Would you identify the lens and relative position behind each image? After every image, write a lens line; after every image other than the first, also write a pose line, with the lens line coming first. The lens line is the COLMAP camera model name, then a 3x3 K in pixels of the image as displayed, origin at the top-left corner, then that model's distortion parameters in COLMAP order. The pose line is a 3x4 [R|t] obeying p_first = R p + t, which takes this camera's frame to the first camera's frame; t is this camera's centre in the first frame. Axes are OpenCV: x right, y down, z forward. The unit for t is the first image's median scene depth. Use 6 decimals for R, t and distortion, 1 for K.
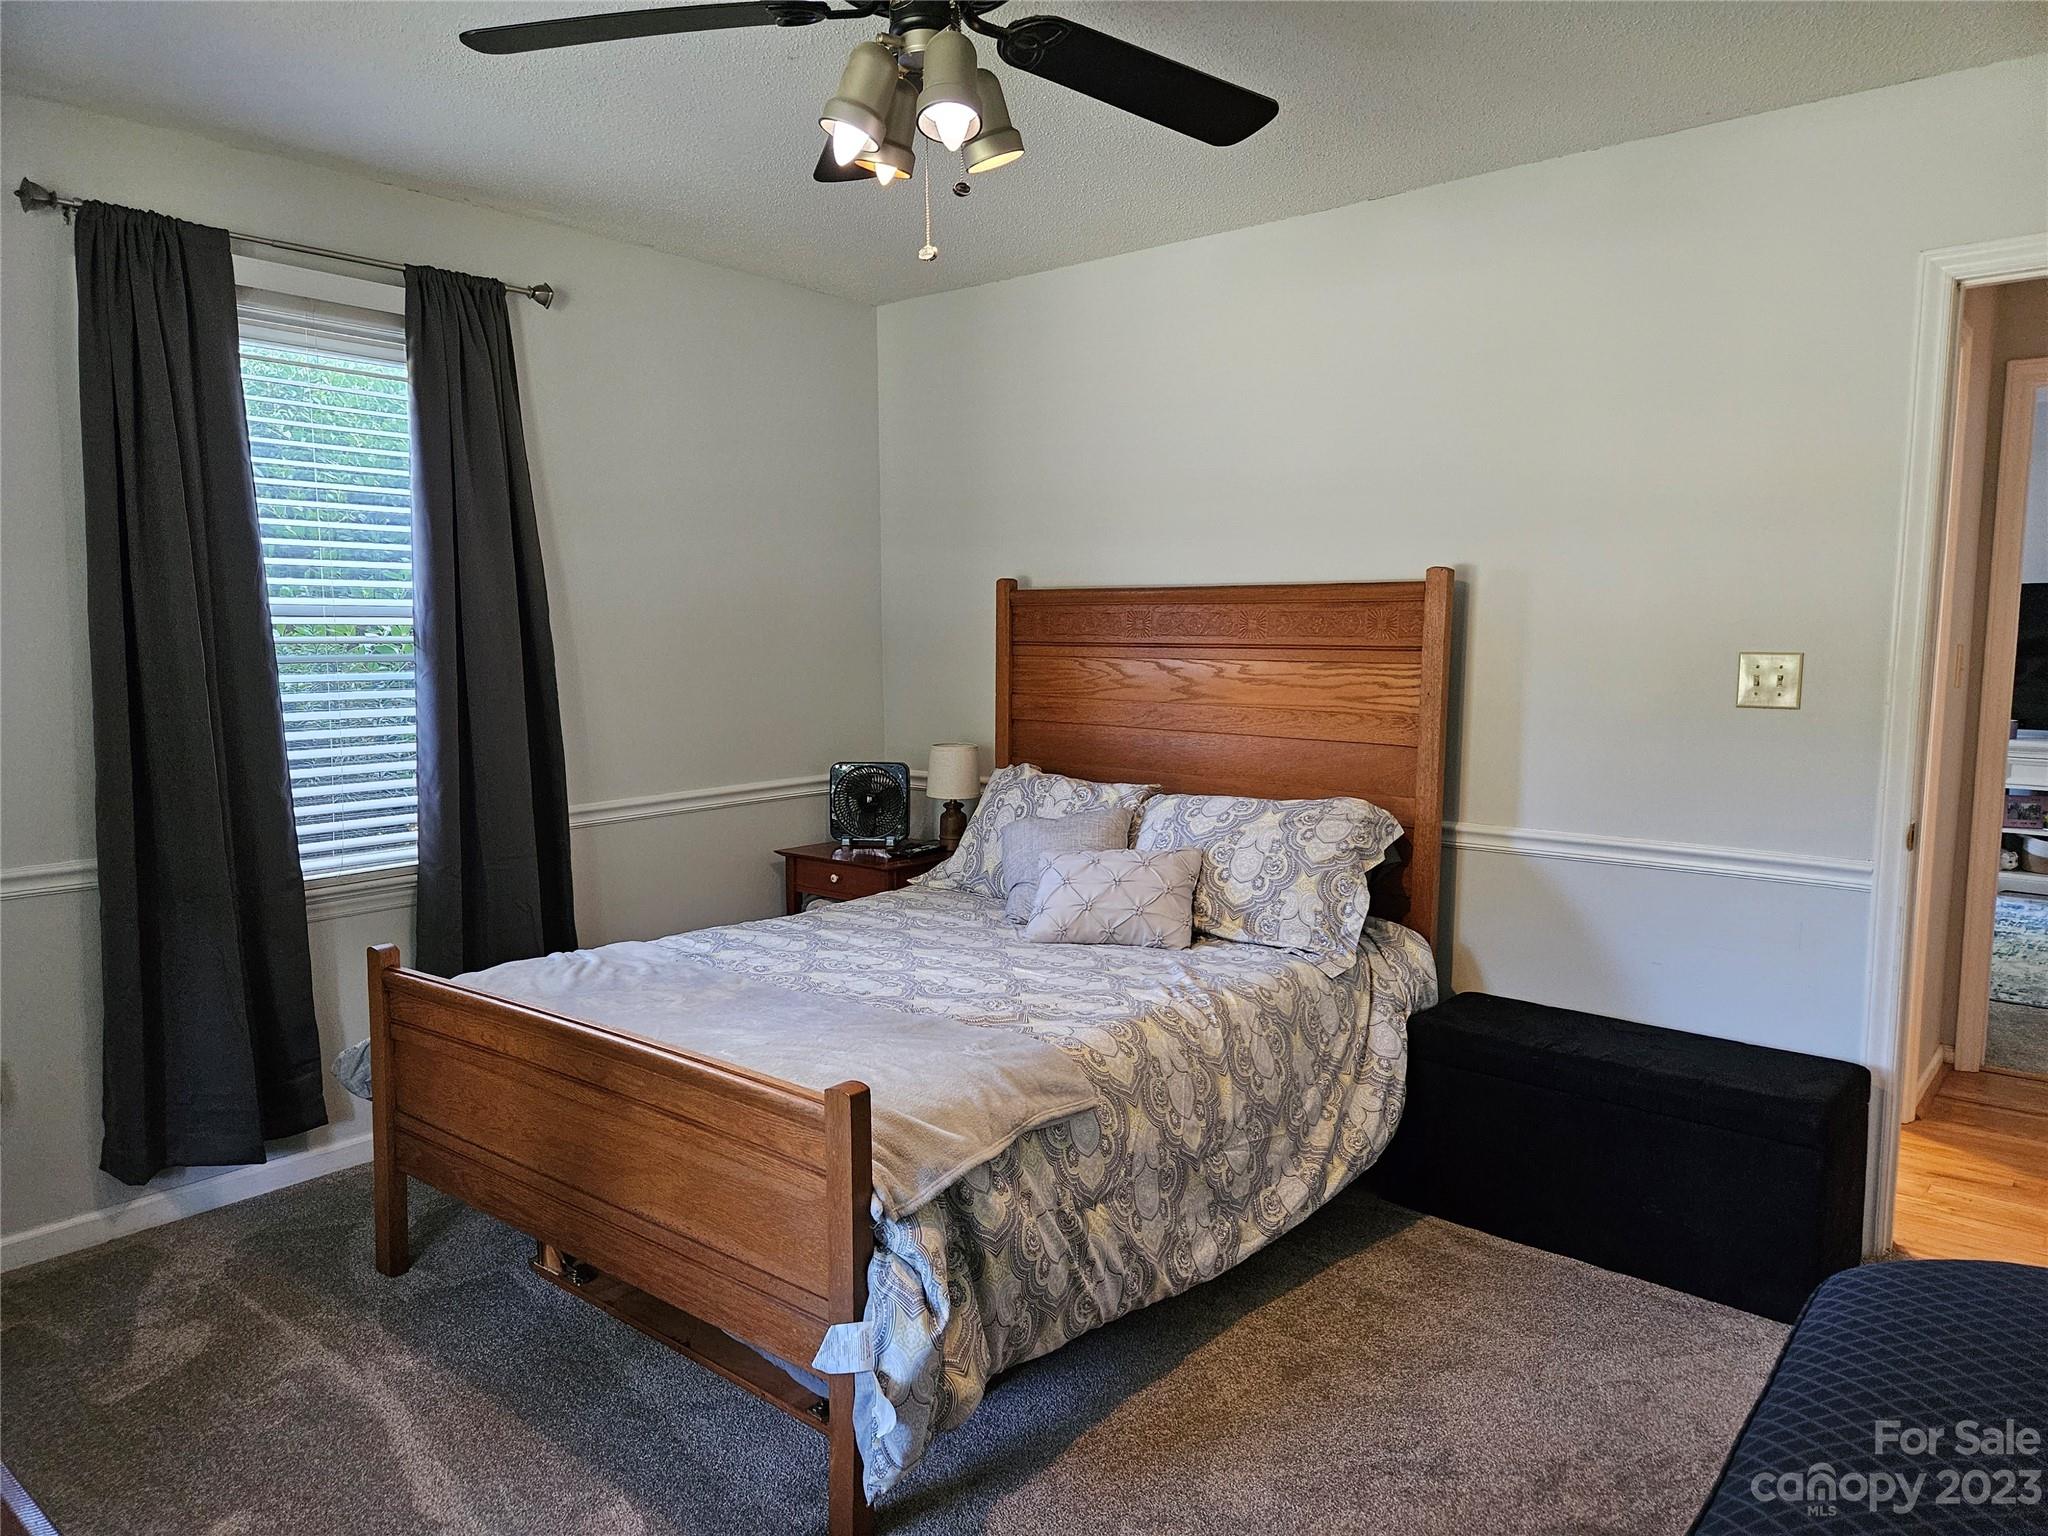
lens RADIAL K [[1390.0, 0, 1024.0], [0, 1390.0, 768.0], [0, 0, 1]] dist [0.004518, -0.028133]
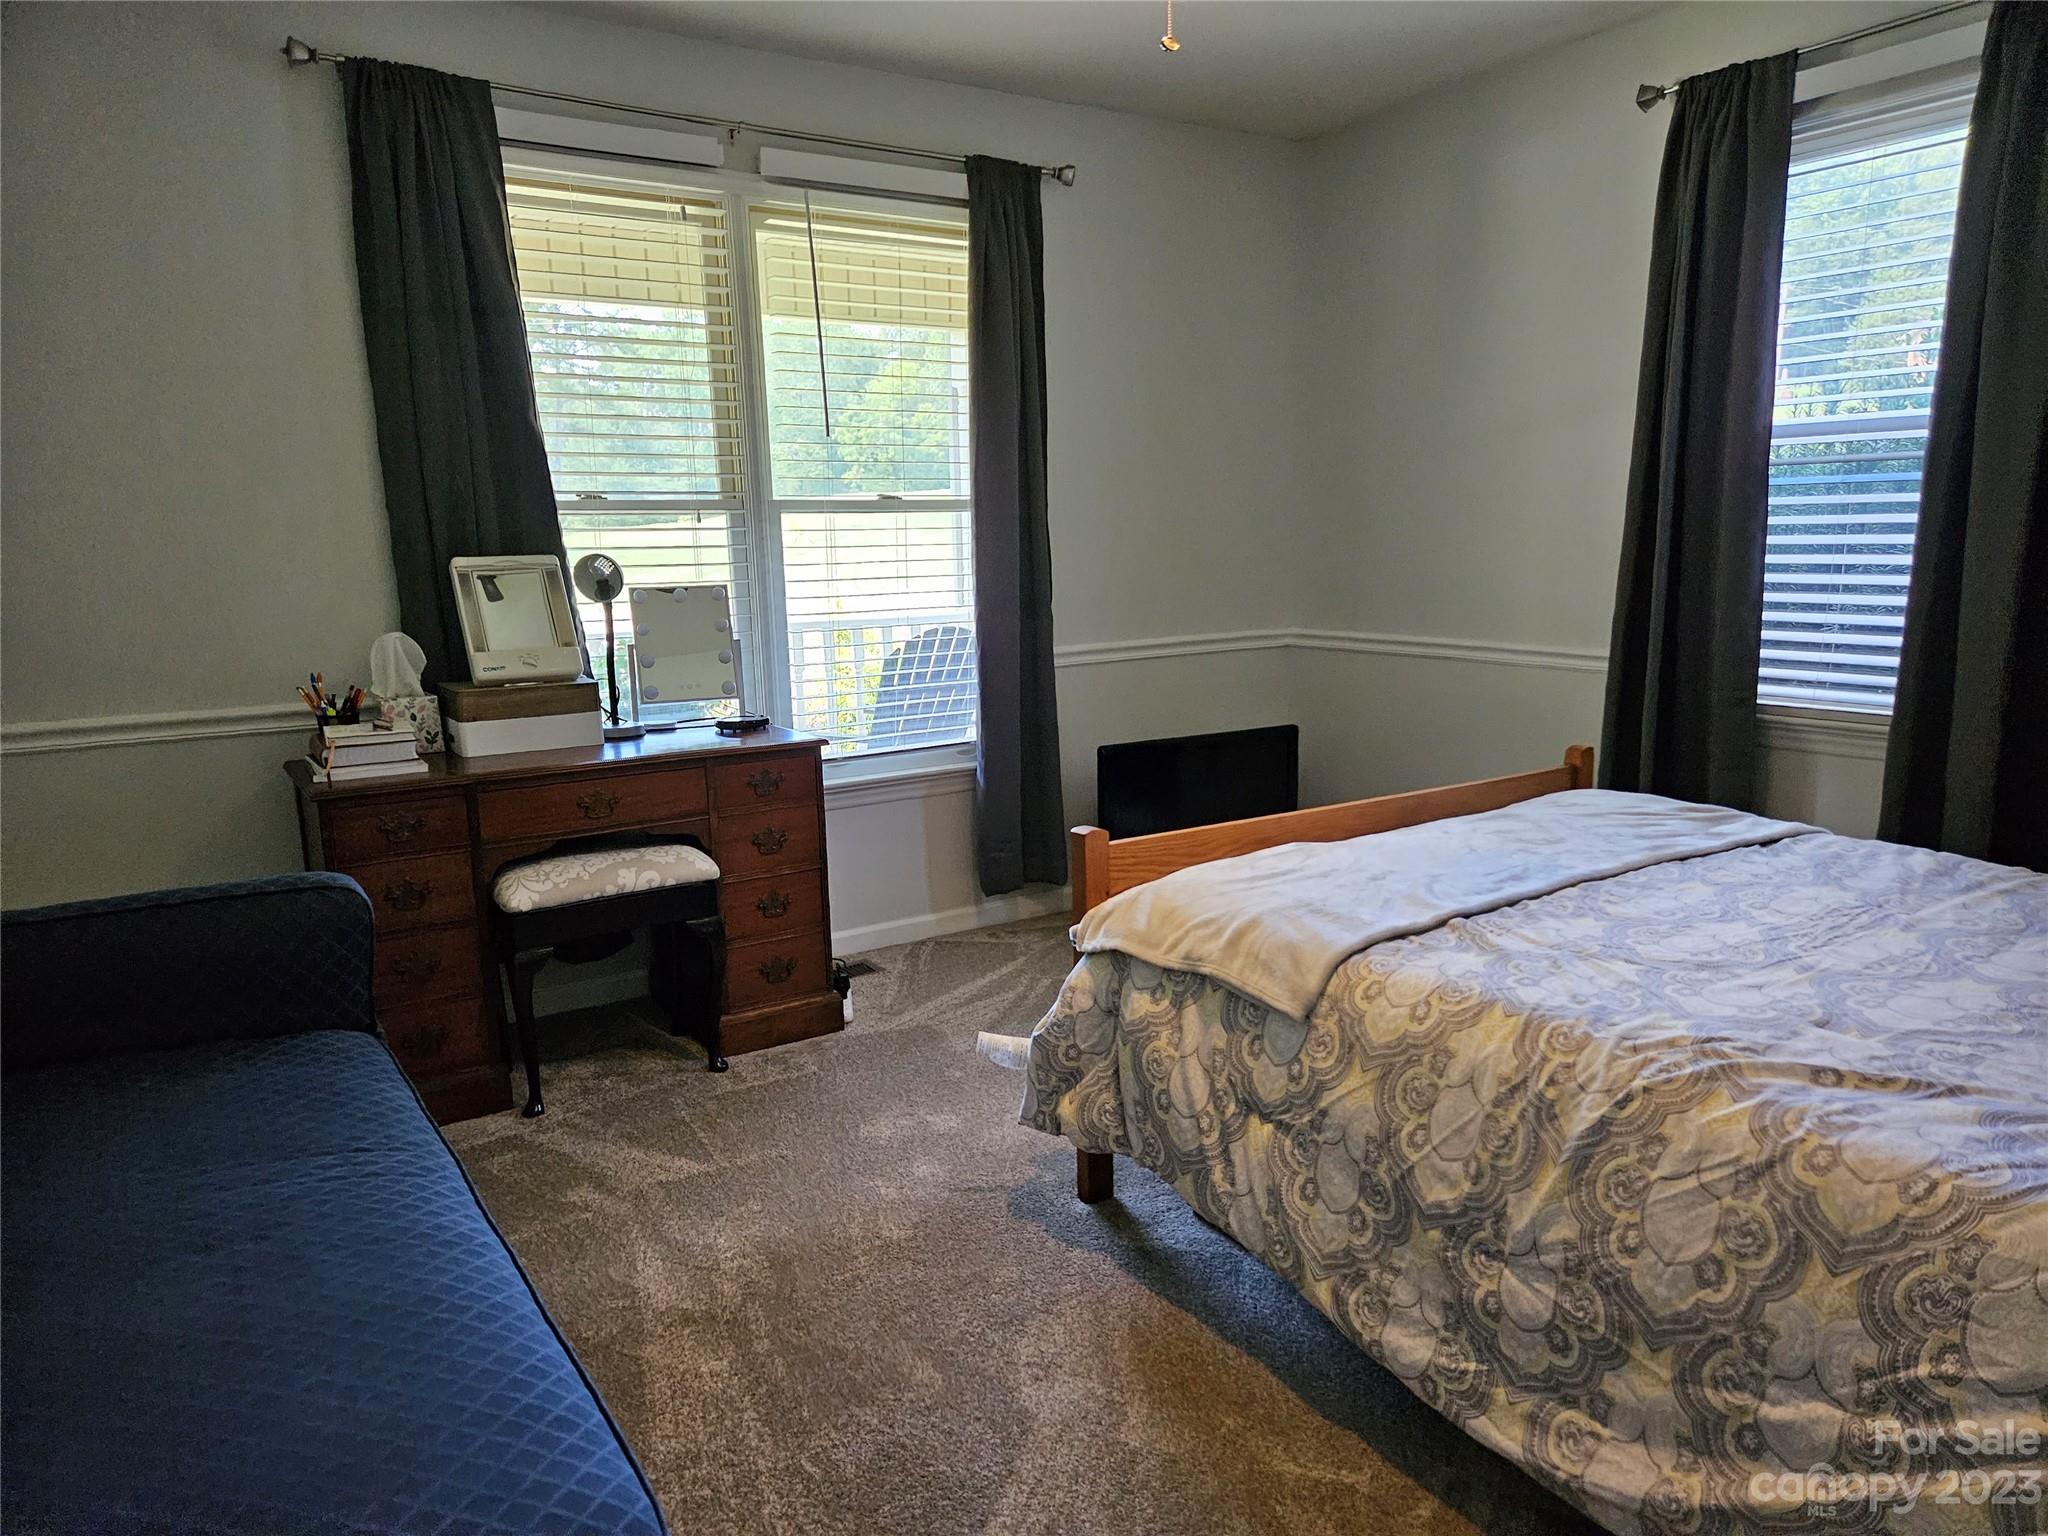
lens RADIAL K [[1356.7, 0, 1011.1], [0, 1356.7, 796.8], [0, 0, 1]] dist [0.073787, -0.060684]
pose [[-0.315626, 0.189033, -0.929864, 0.713908], [-0.071411, 0.972444, 0.221929, -0.044801], [0.946193, 0.136449, -0.293430, 0.909258]]
